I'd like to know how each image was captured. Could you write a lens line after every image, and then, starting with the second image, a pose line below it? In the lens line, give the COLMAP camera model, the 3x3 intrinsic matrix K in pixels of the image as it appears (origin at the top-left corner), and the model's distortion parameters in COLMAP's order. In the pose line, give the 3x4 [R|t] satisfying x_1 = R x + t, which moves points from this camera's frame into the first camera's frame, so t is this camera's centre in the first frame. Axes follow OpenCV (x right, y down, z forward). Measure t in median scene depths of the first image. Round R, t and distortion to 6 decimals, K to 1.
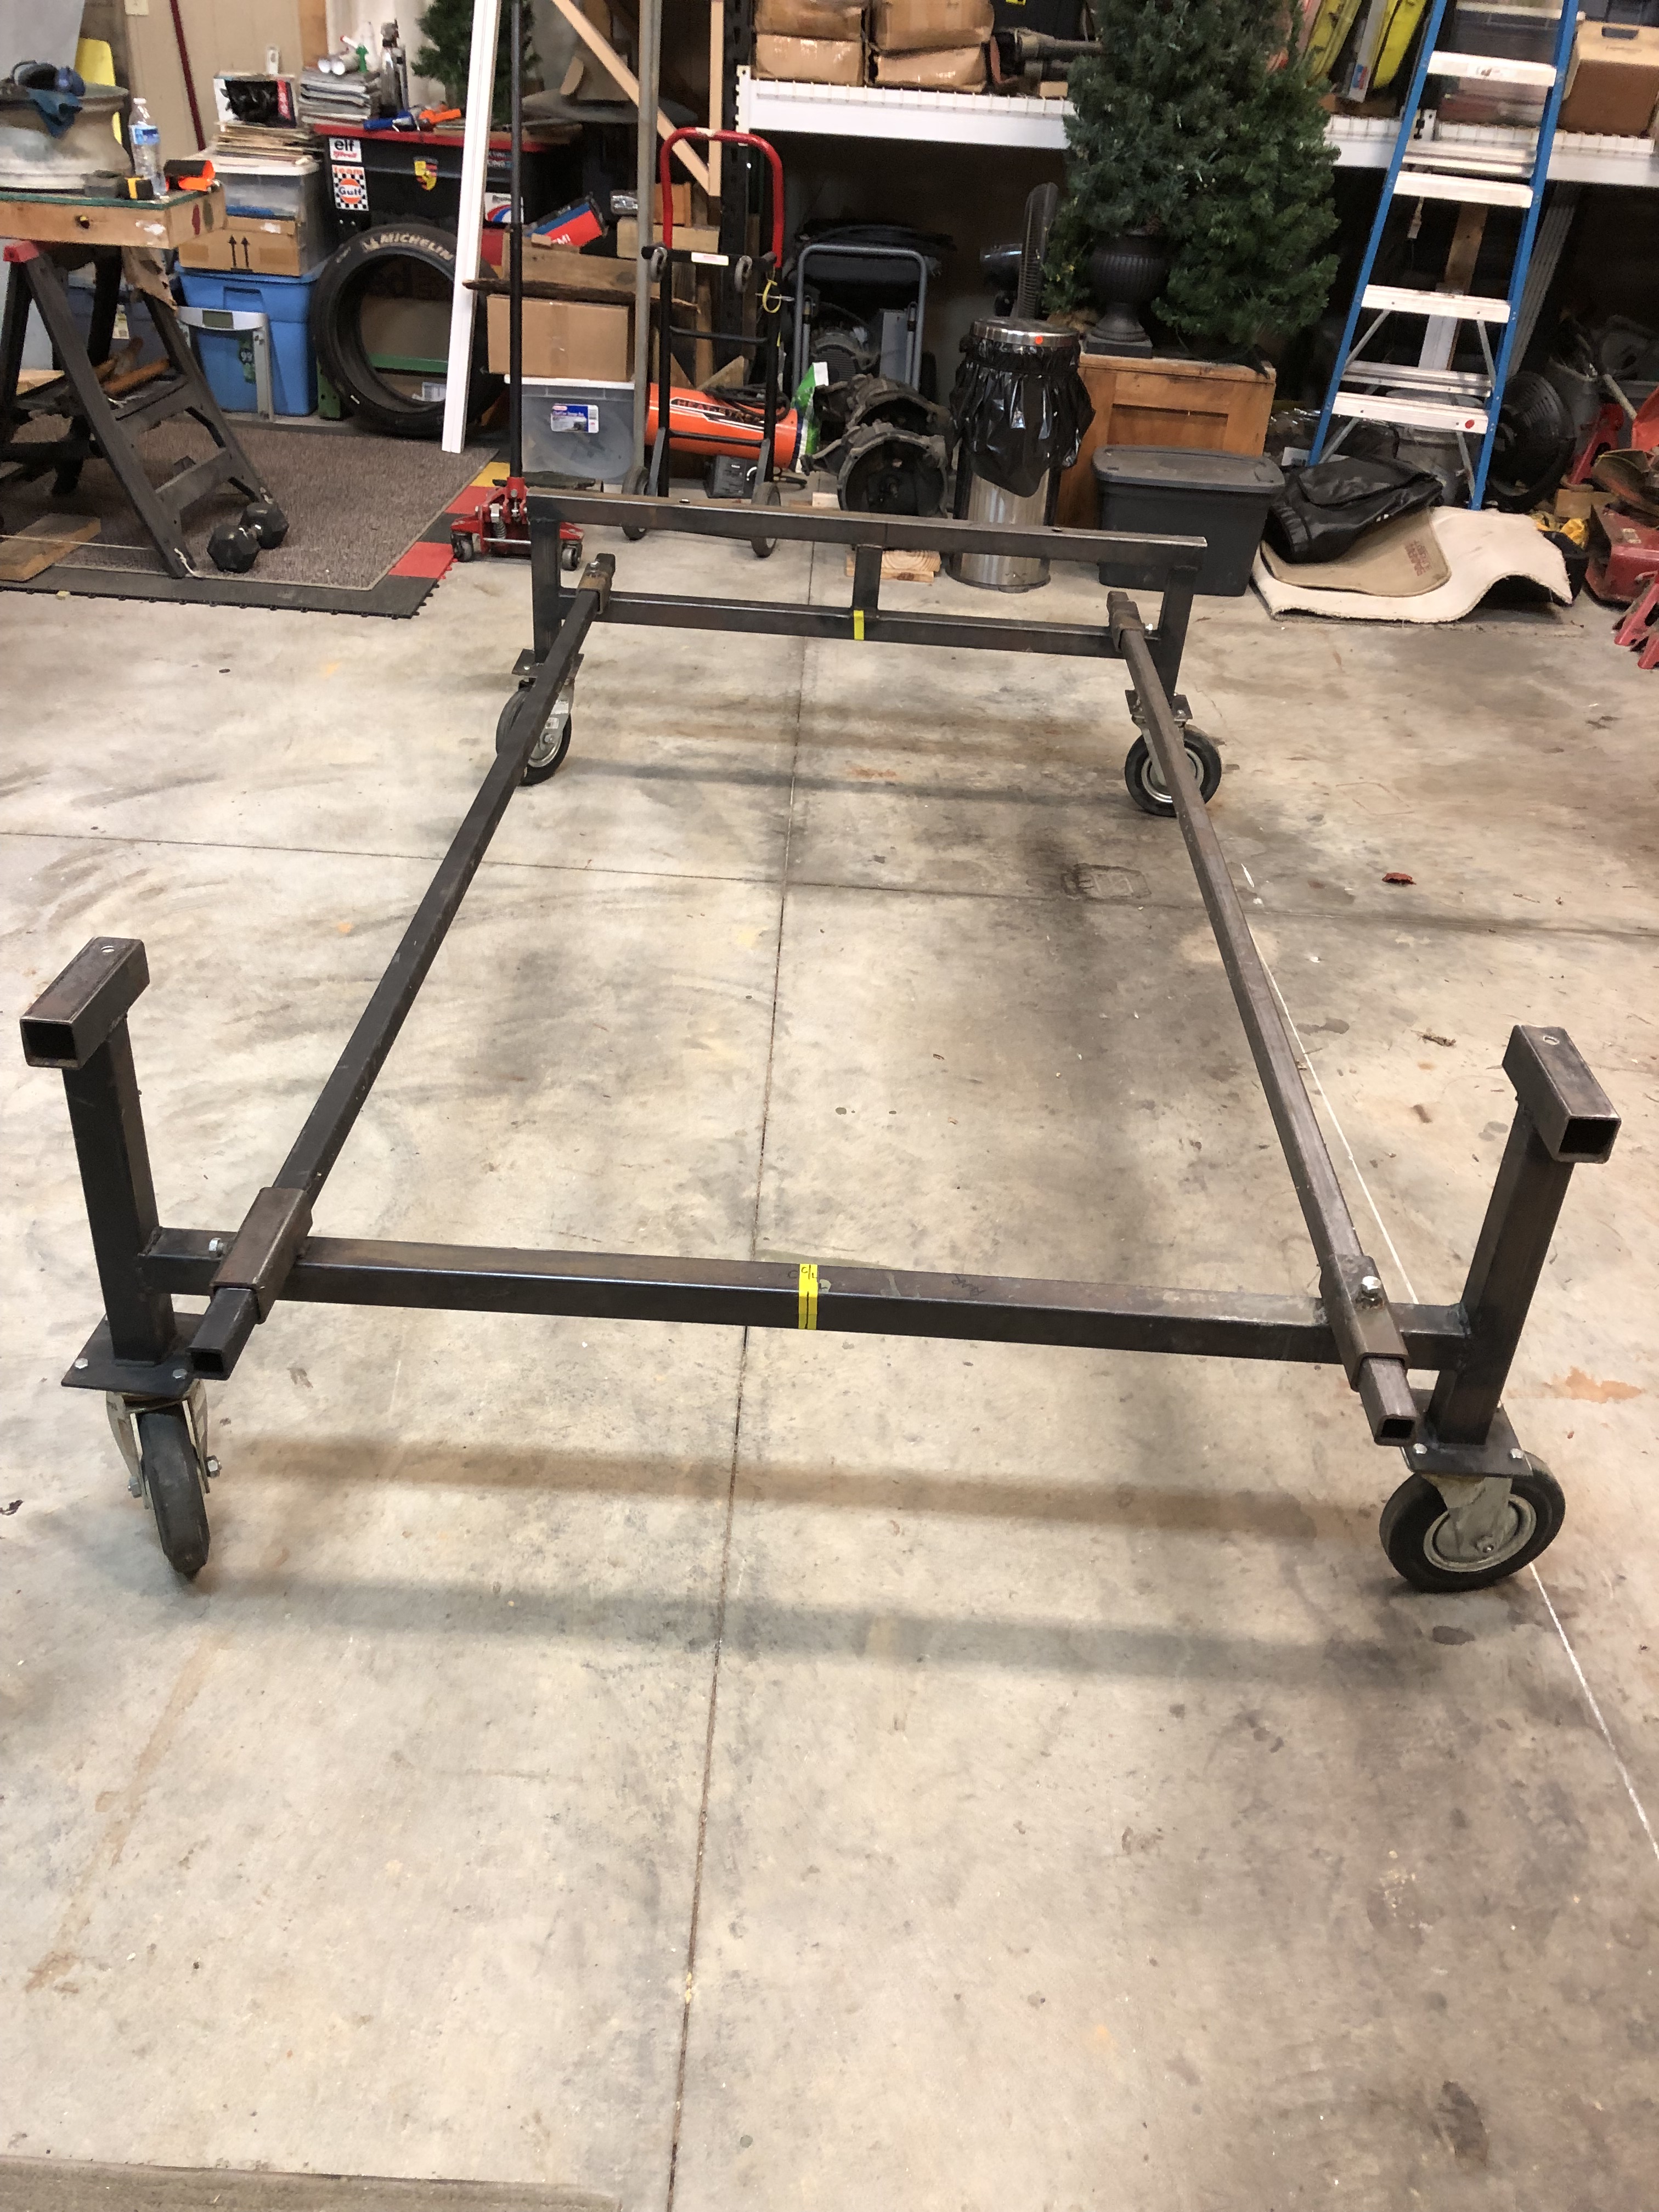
lens RADIAL K [[1790.8, 0, 829.5], [0, 1790.8, 1106.0], [0, 0, 1]] dist [0.010135, -0.012828]
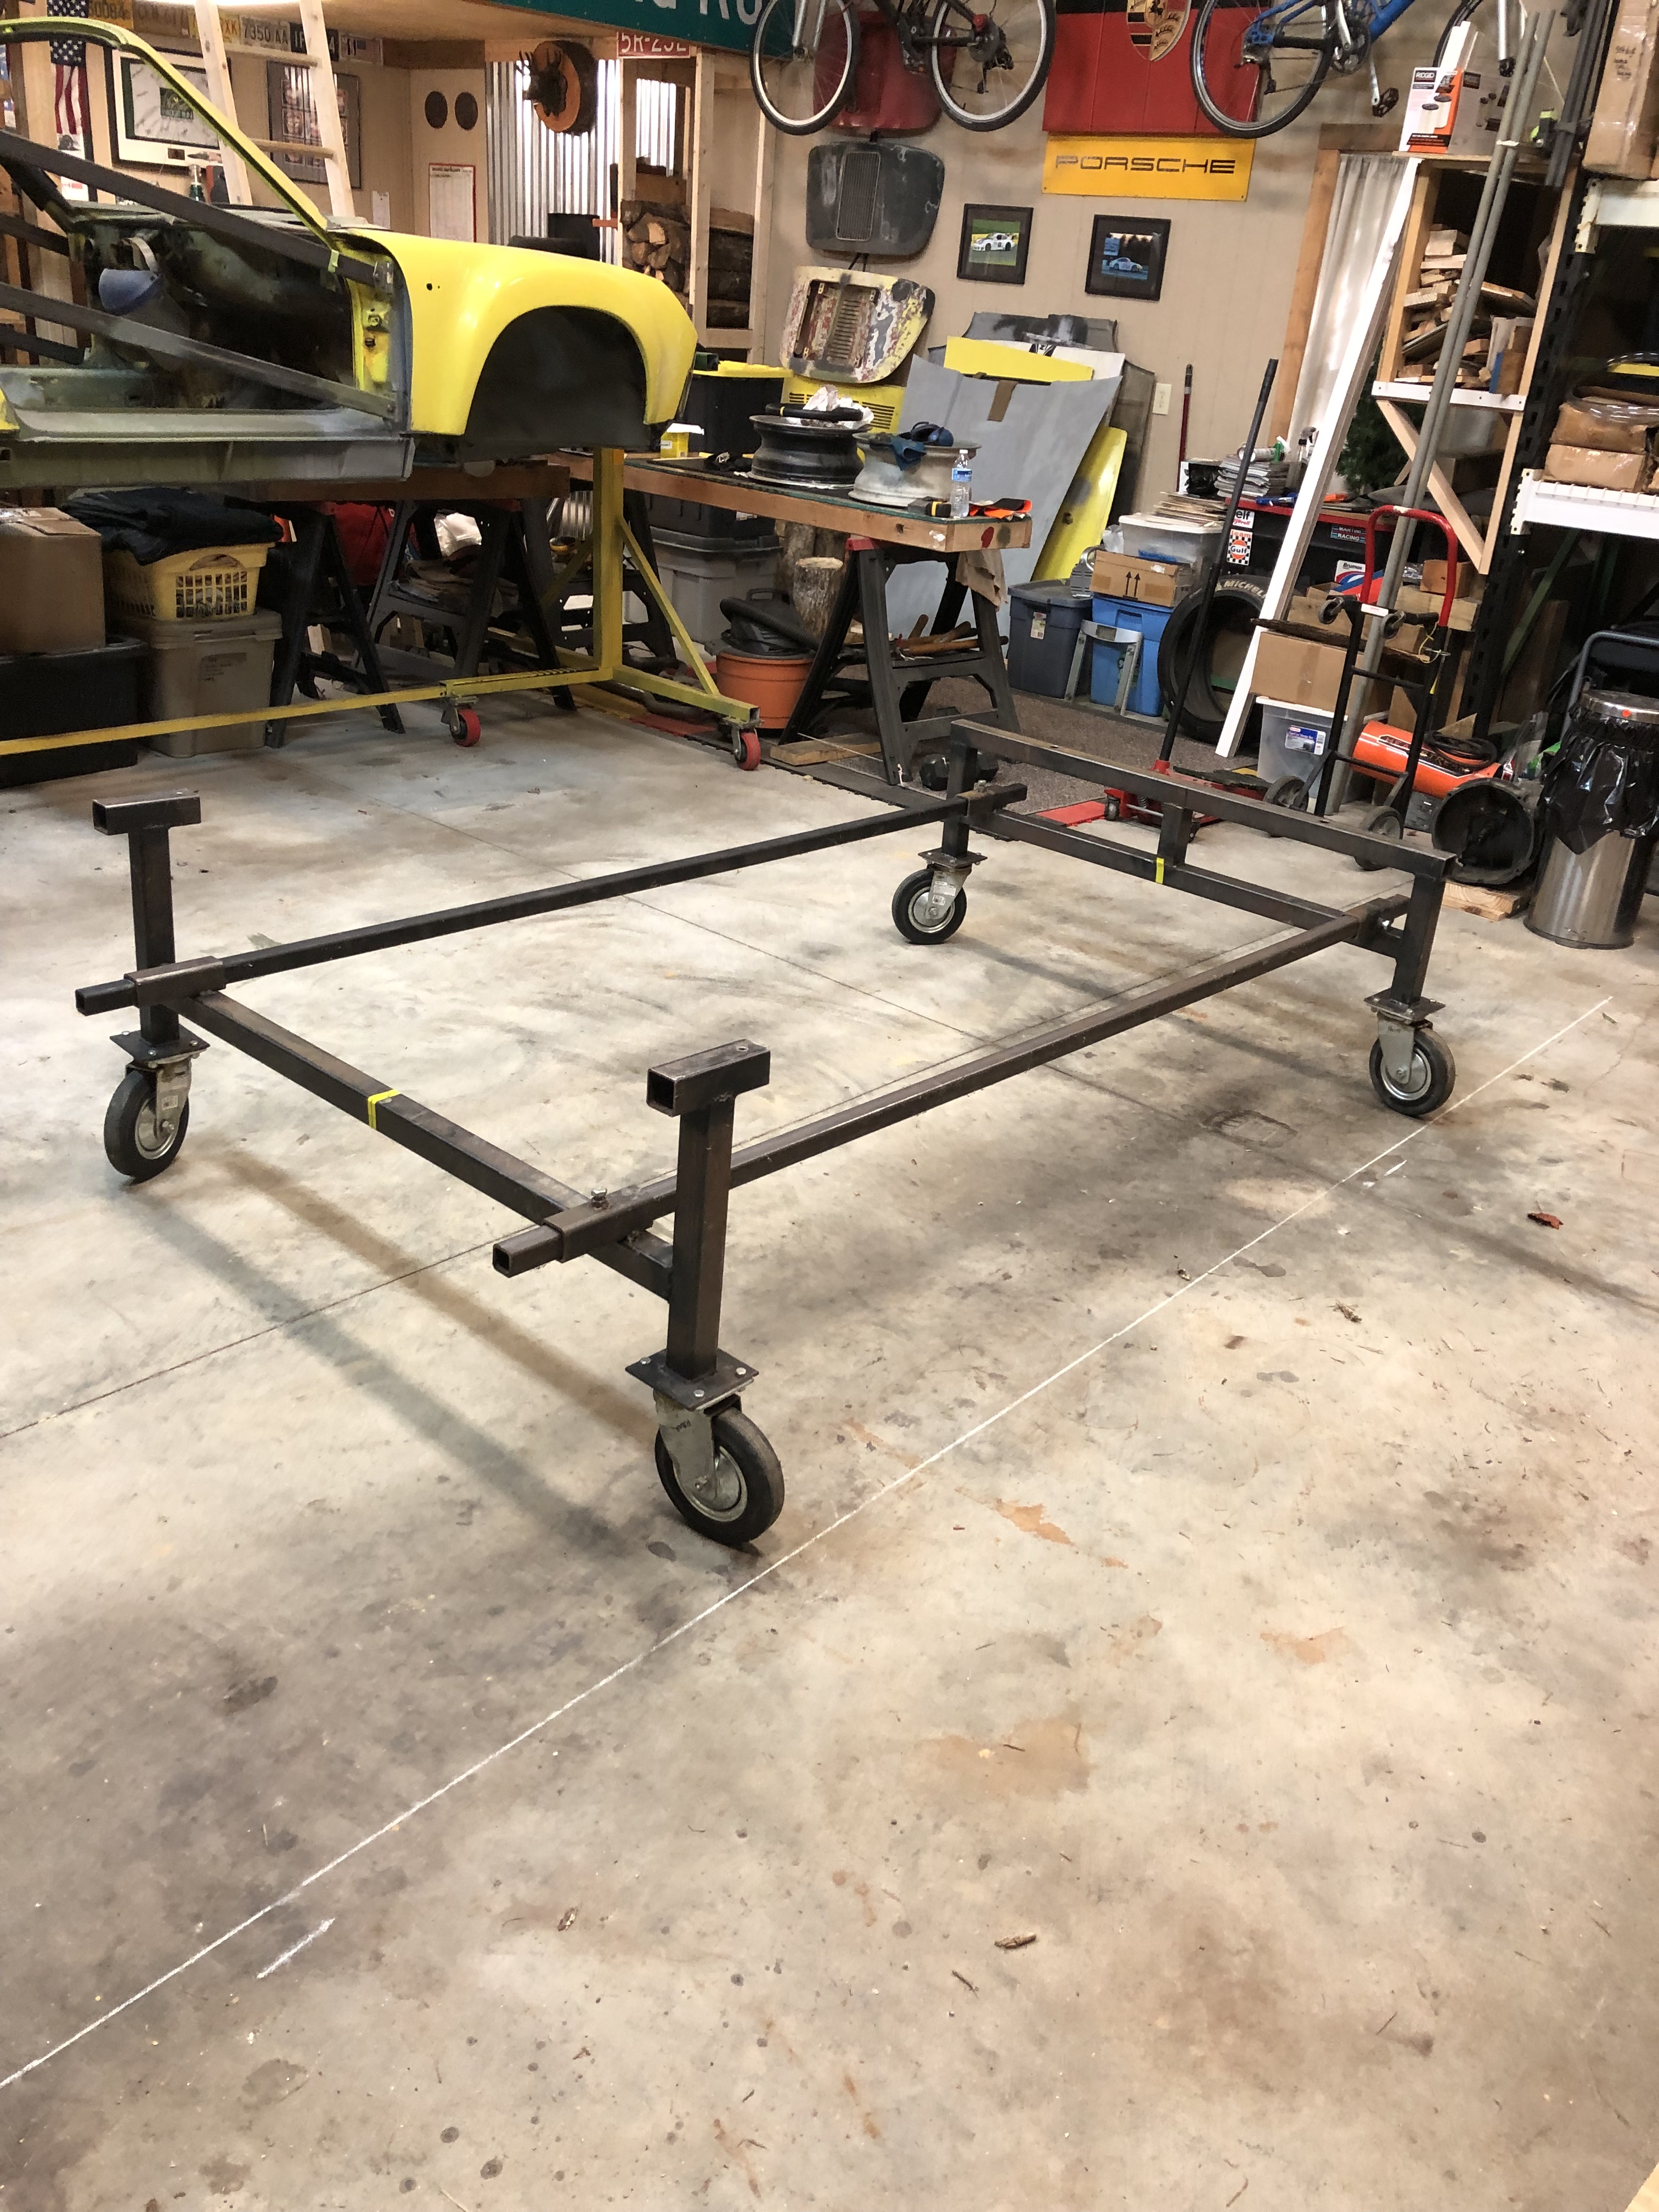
lens RADIAL K [[1758.5, 0, 829.5], [0, 1758.5, 1106.0], [0, 0, 1]] dist [-0.002785, -0.004257]
pose [[0.754053, 0.275575, -0.596207, 0.472781], [-0.384892, 0.920935, -0.061123, 0.020788], [0.532225, 0.275566, 0.800500, 0.009630]]
